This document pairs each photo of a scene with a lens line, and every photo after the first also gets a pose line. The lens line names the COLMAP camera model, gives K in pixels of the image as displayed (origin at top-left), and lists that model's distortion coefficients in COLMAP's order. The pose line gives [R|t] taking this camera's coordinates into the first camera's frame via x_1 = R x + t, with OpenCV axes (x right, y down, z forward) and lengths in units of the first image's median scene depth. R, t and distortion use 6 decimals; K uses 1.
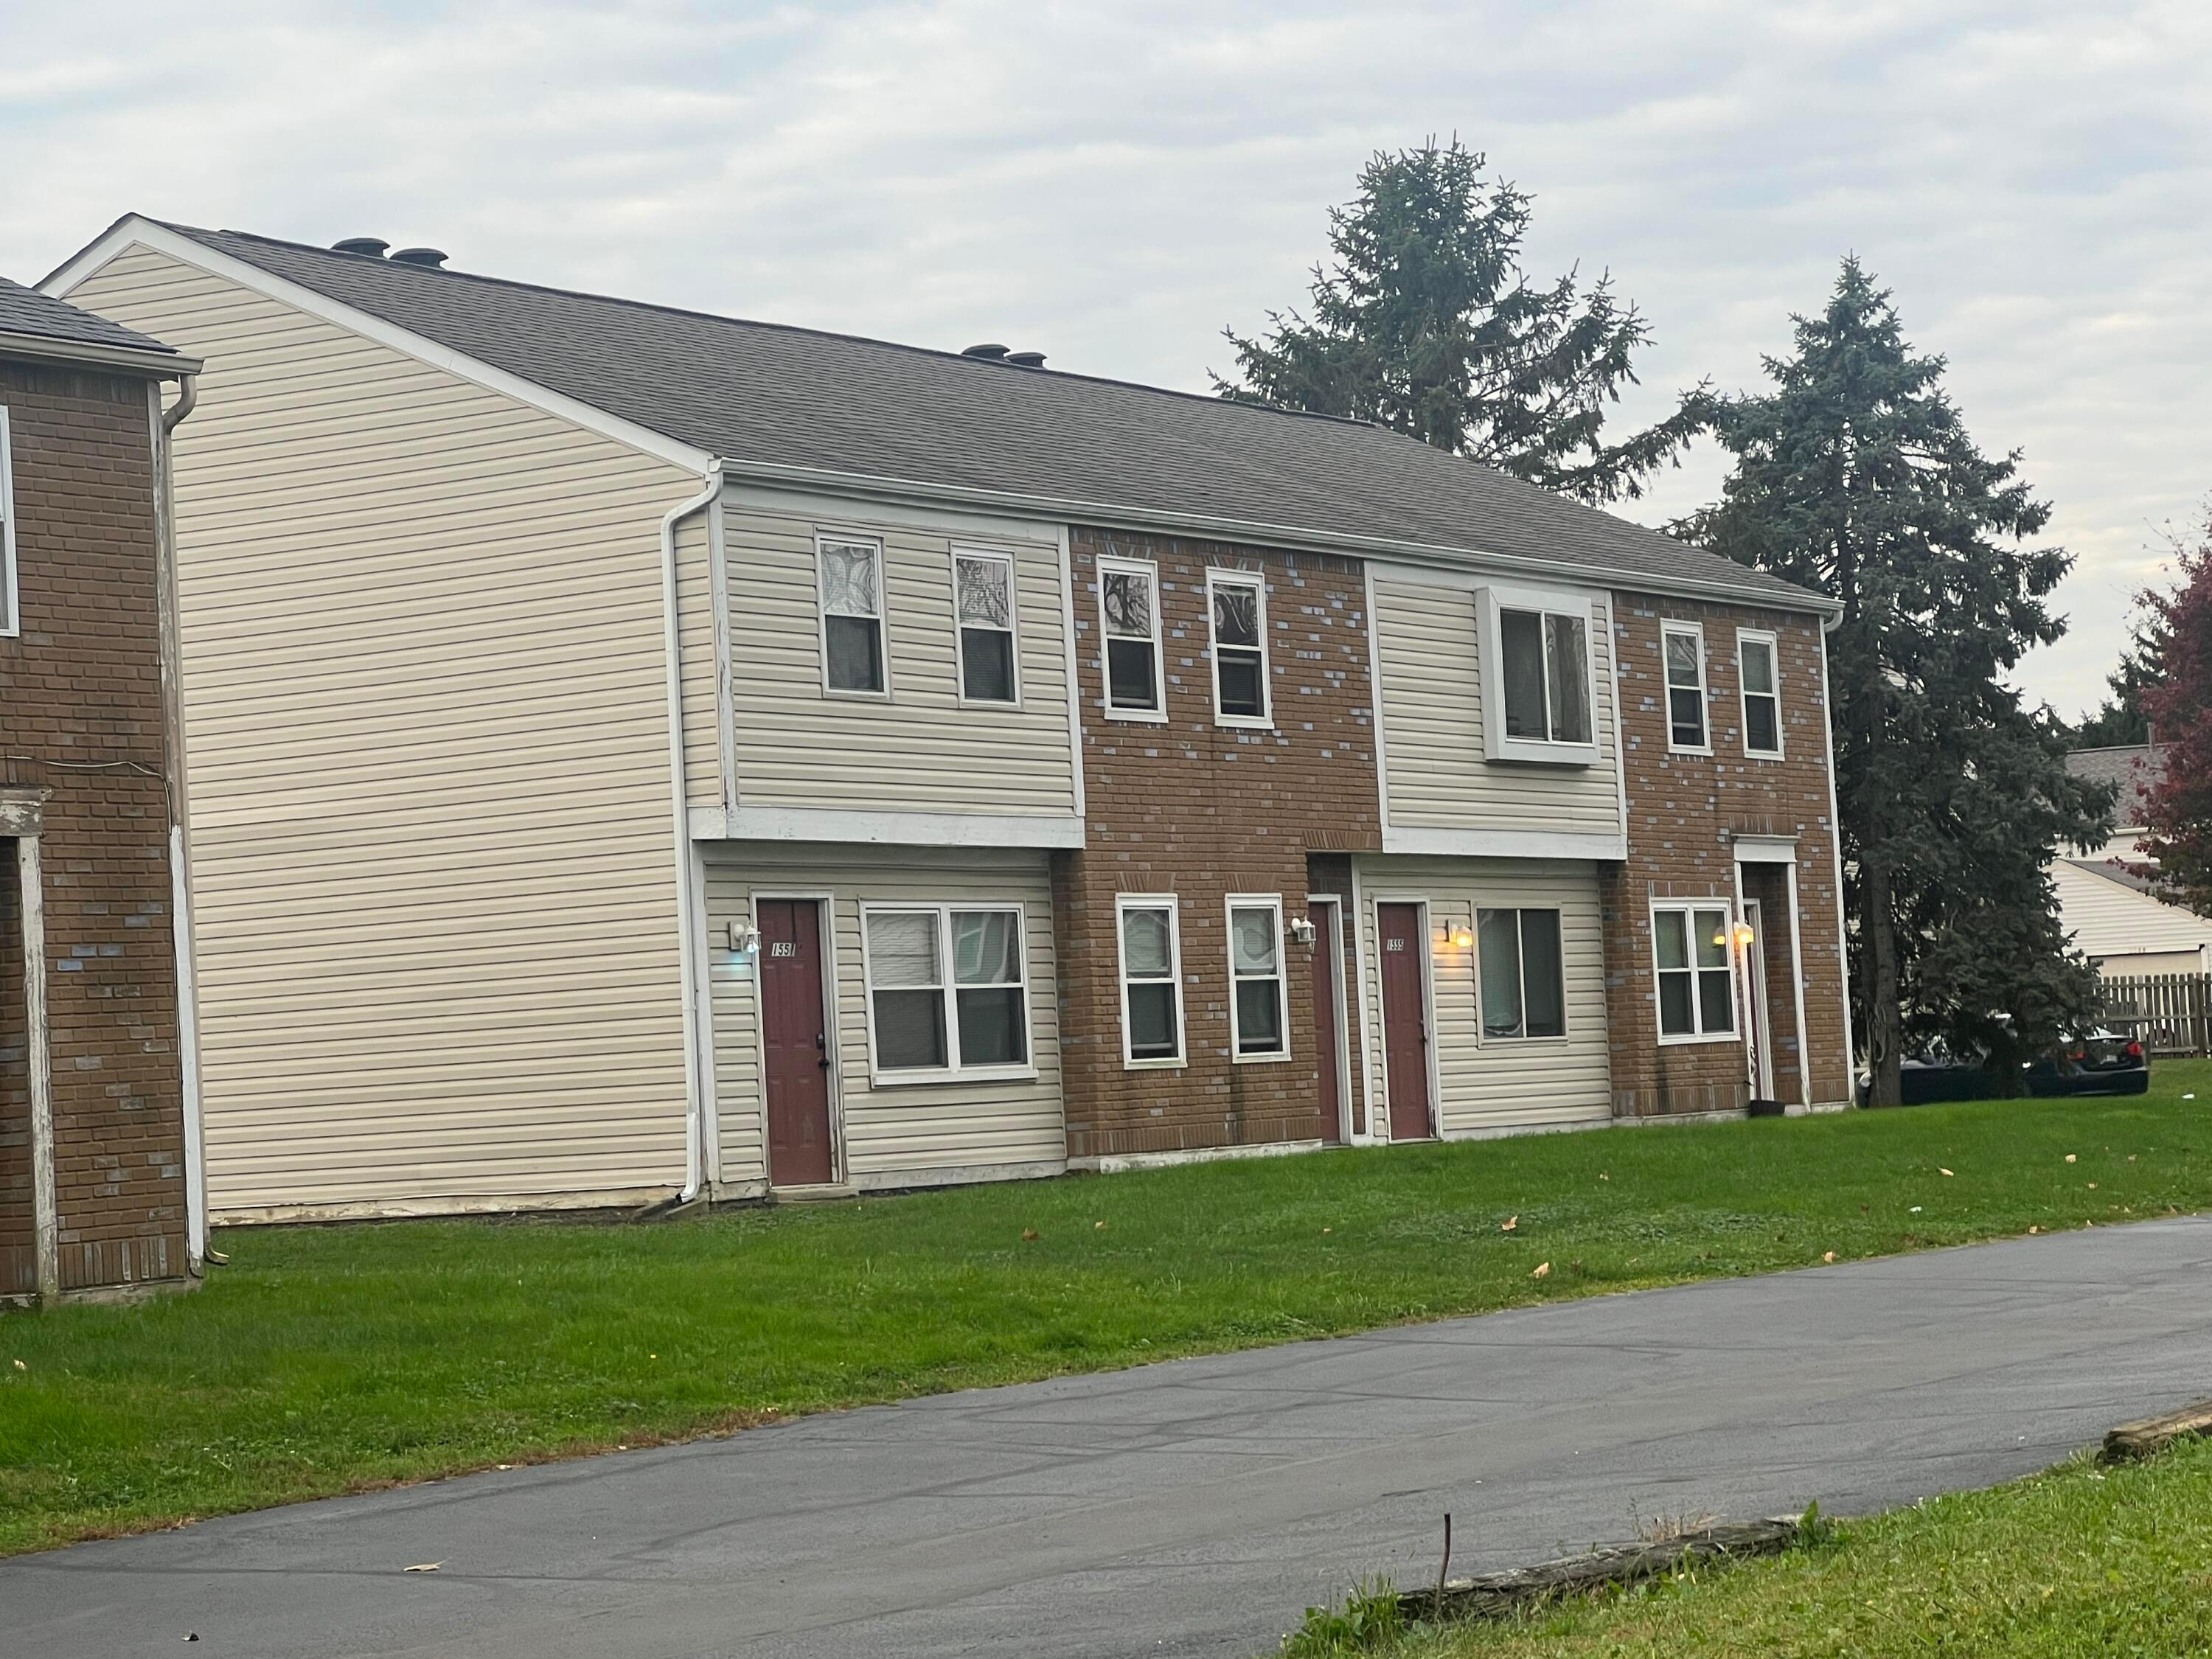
lens RADIAL K [[5655.0, 0, 1106.0], [0, 5655.0, 829.5], [0, 0, 1]] dist [-0.581273, 0.303411]
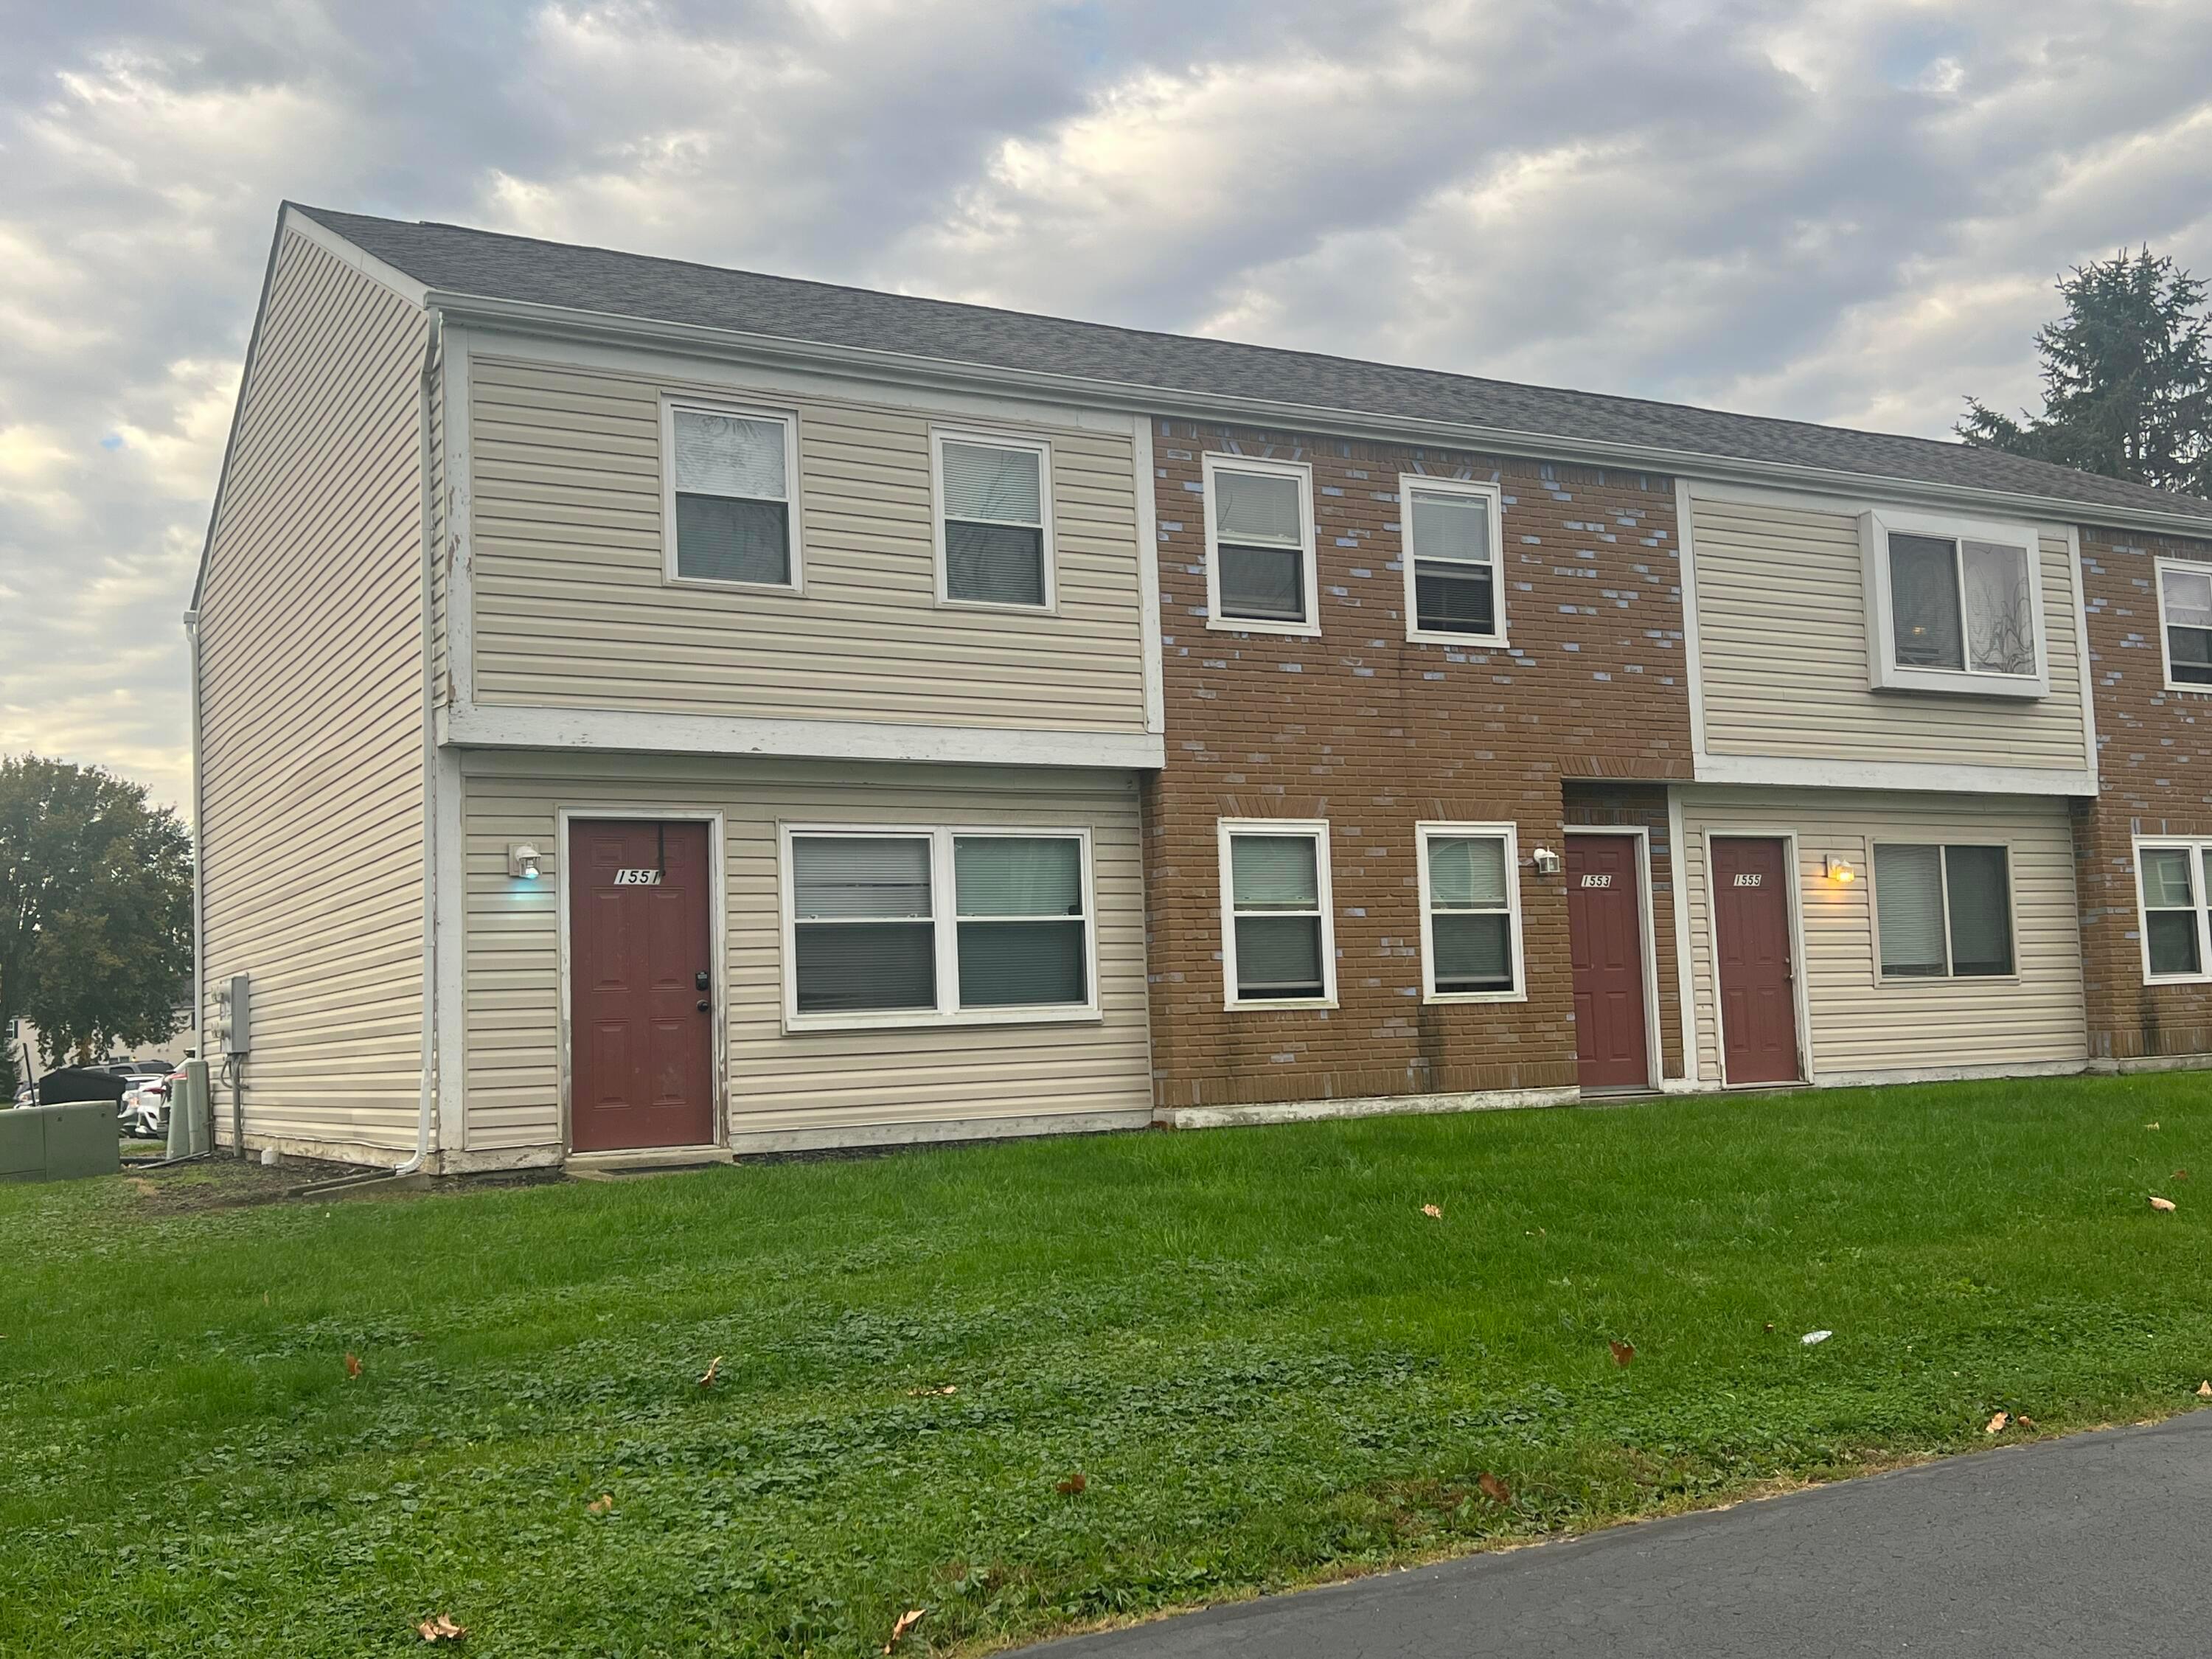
lens RADIAL K [[2223.0, 0, 1107.3], [0, 2223.0, 846.0], [0, 0, 1]] dist [0.164079, -0.504980]
pose [[0.863632, -0.021207, -0.503677, 0.156463], [0.014751, 0.999750, -0.016800, 0.020197], [0.503907, 0.007079, 0.863729, 0.635095]]
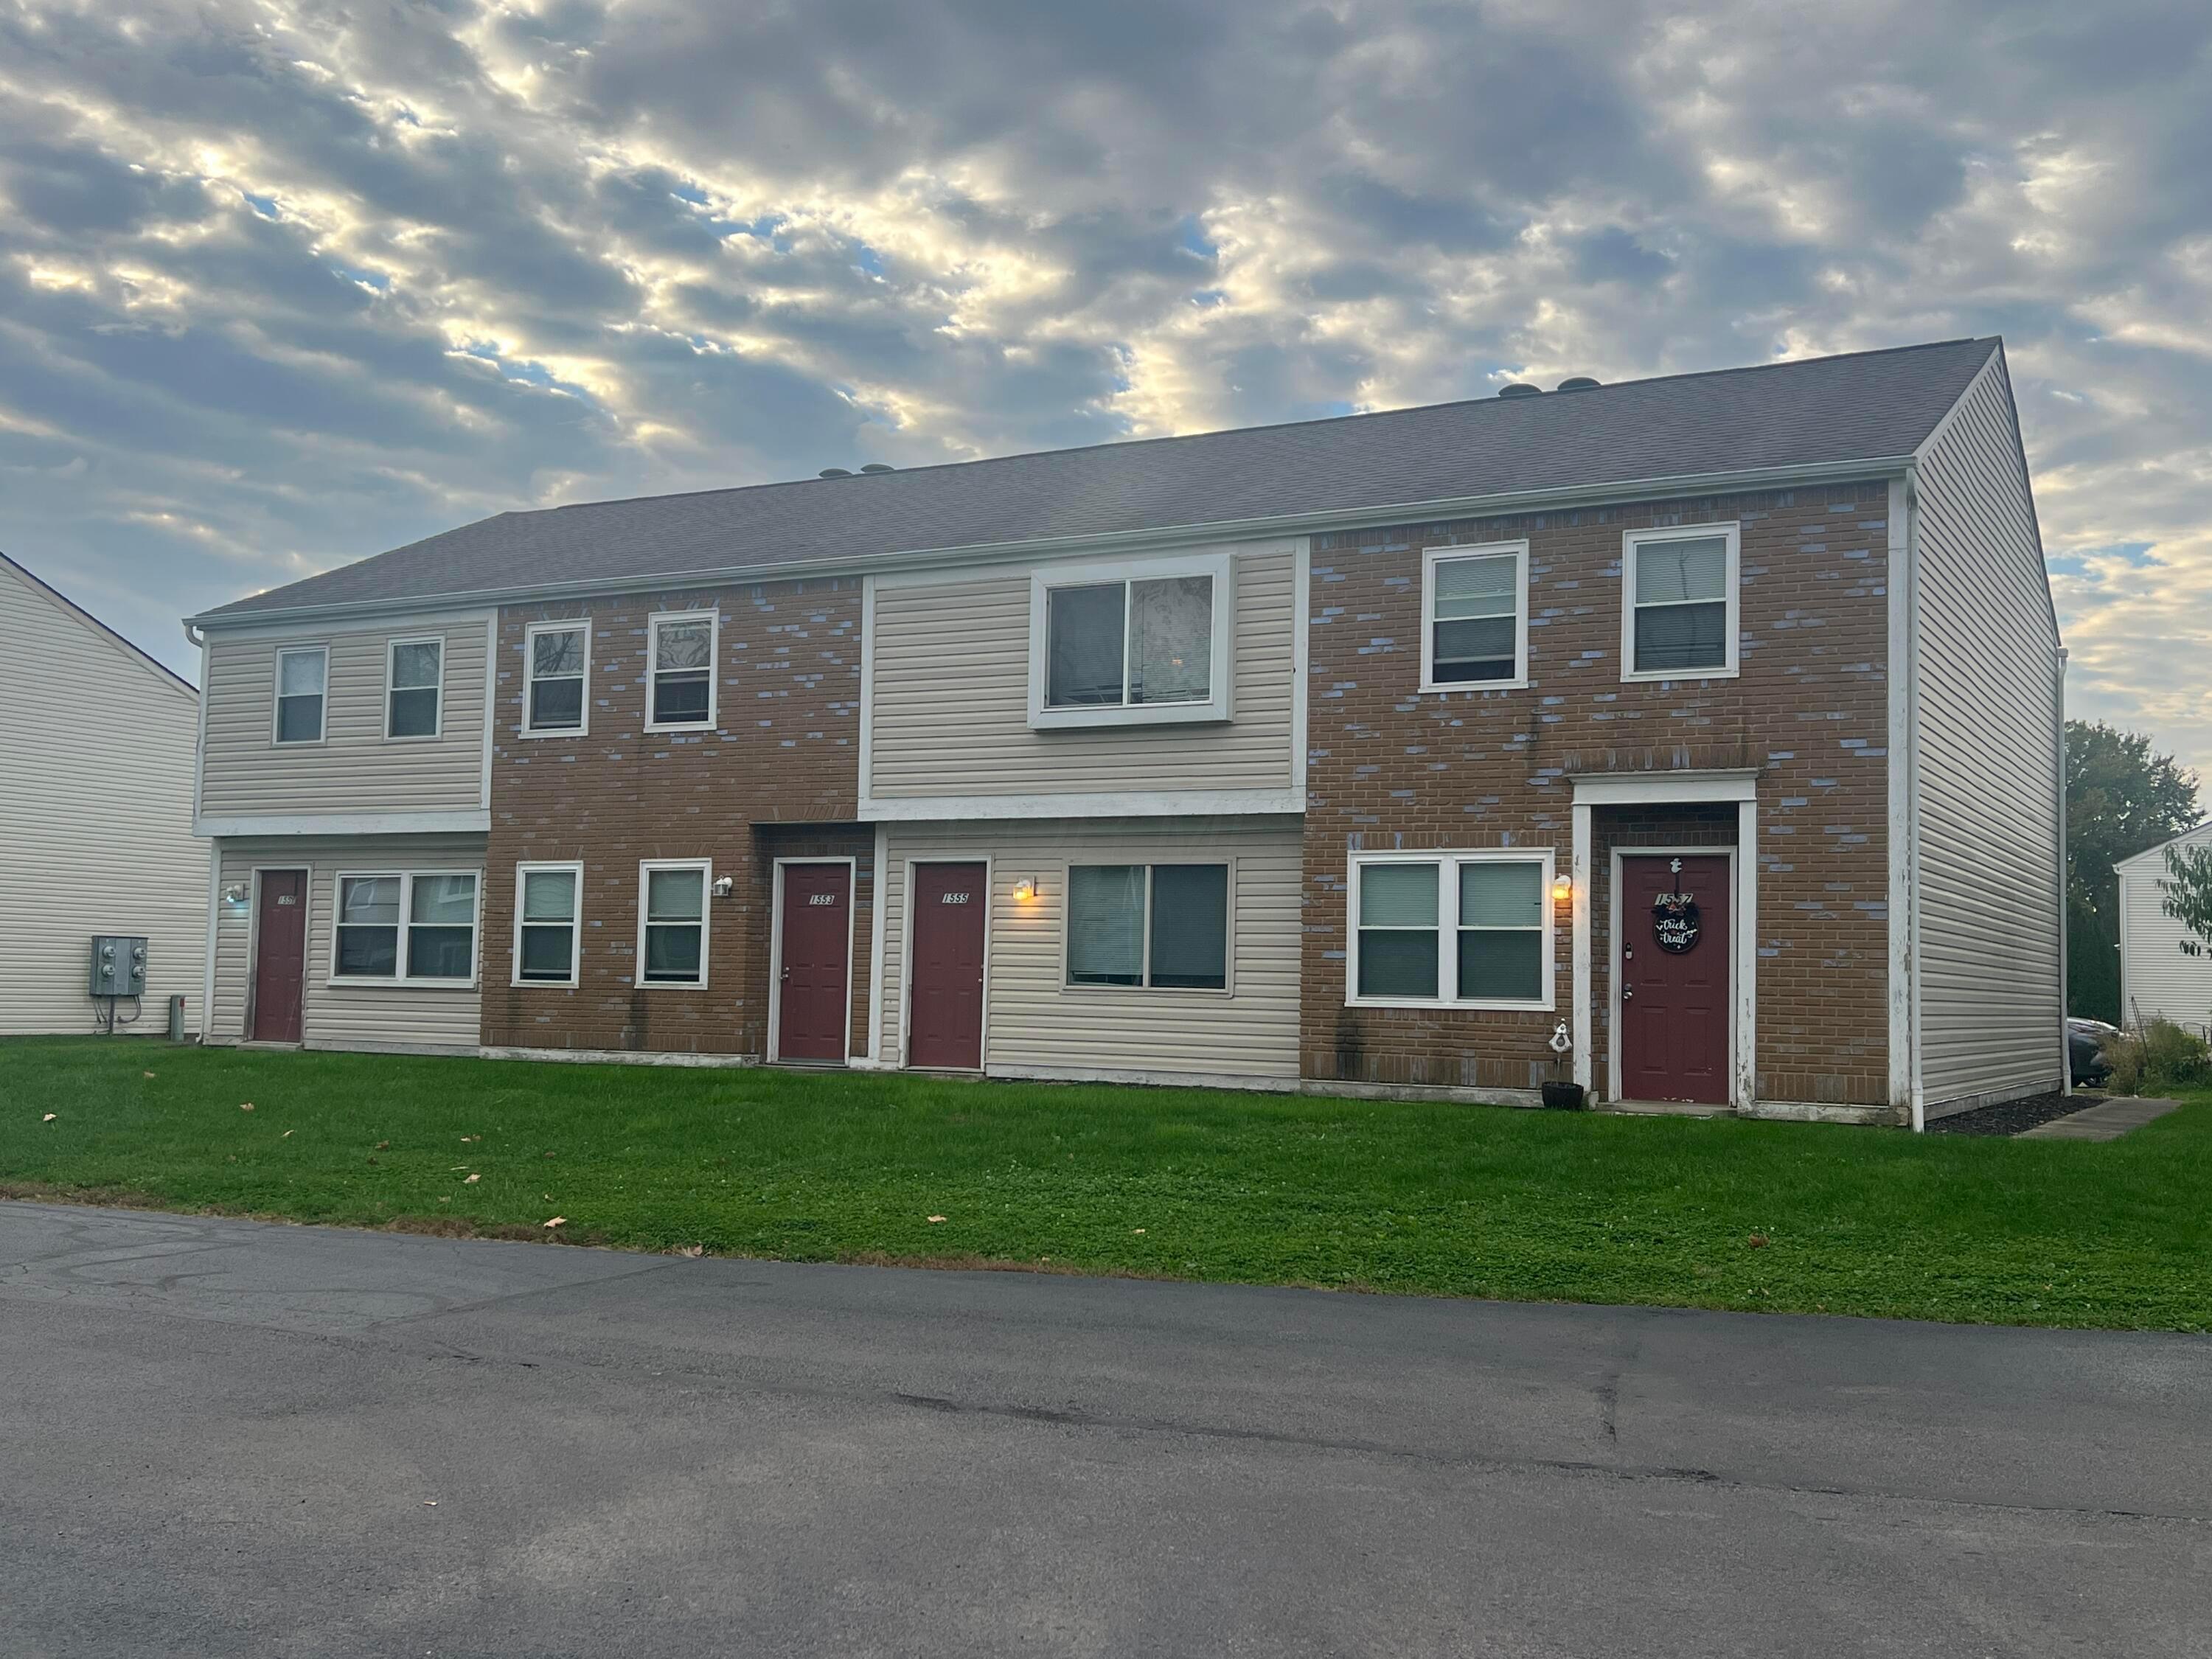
lens RADIAL K [[2183.3, 0, 1137.3], [0, 2183.3, 838.6], [0, 0, 1]] dist [0.148201, -0.356452]
pose [[0.023816, -0.012031, -0.999644, 0.520131], [0.026753, 0.999577, -0.011392, 0.014899], [0.999358, -0.026472, 0.024128, 1.066590]]
